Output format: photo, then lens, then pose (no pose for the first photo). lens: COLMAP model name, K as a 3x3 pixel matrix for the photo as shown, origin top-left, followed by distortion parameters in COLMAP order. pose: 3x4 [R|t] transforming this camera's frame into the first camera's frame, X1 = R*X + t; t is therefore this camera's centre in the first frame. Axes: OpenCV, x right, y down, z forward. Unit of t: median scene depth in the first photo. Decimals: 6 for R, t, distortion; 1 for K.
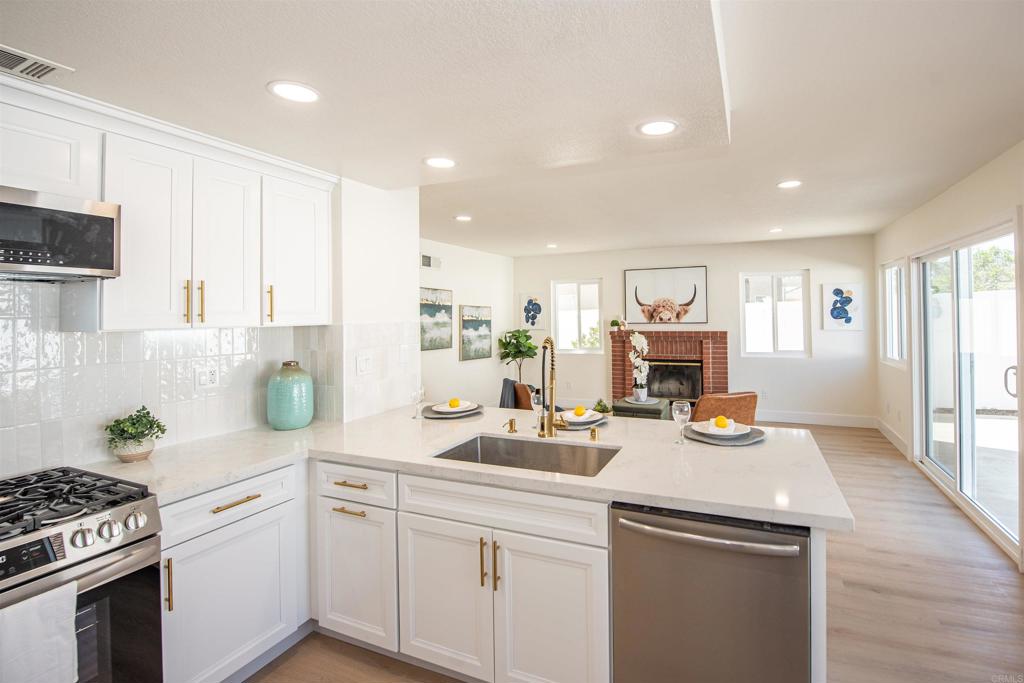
lens RADIAL K [[453.8, 0, 563.7], [0, 453.8, 309.5], [0, 0, 1]] dist [-0.021340, -0.000091]
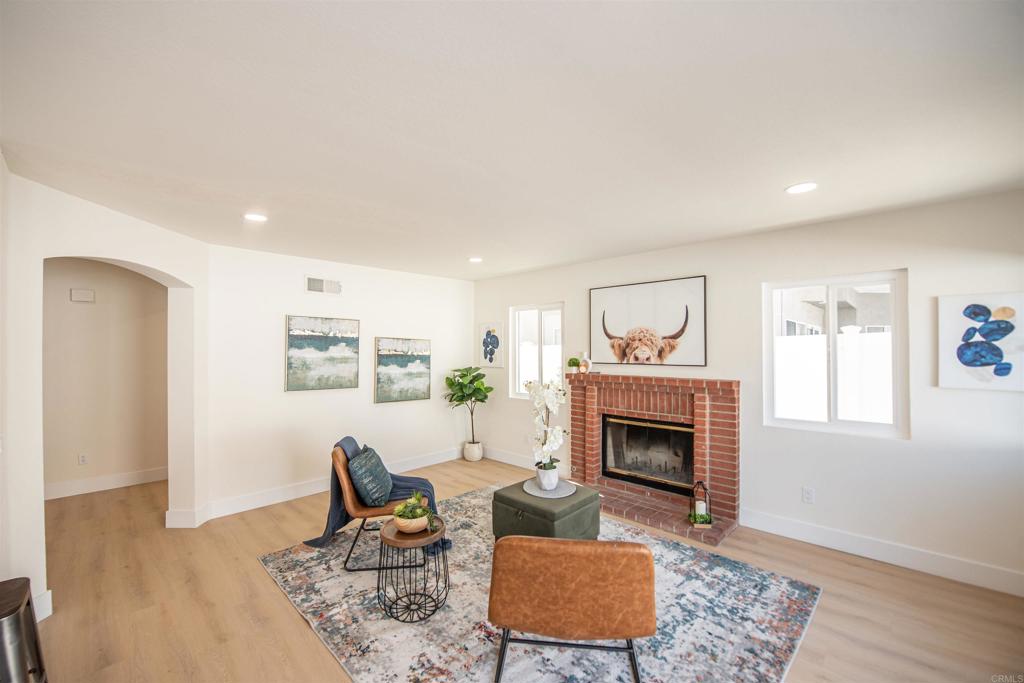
lens RADIAL K [[413.1, 0, 494.7], [0, 413.1, 345.7], [0, 0, 1]] dist [-0.021993, -0.000244]
pose [[0.924485, 0.008983, -0.381112, 0.263837], [-0.005882, 0.999939, 0.009300, -0.002123], [0.381172, -0.006356, 0.924482, 0.362364]]
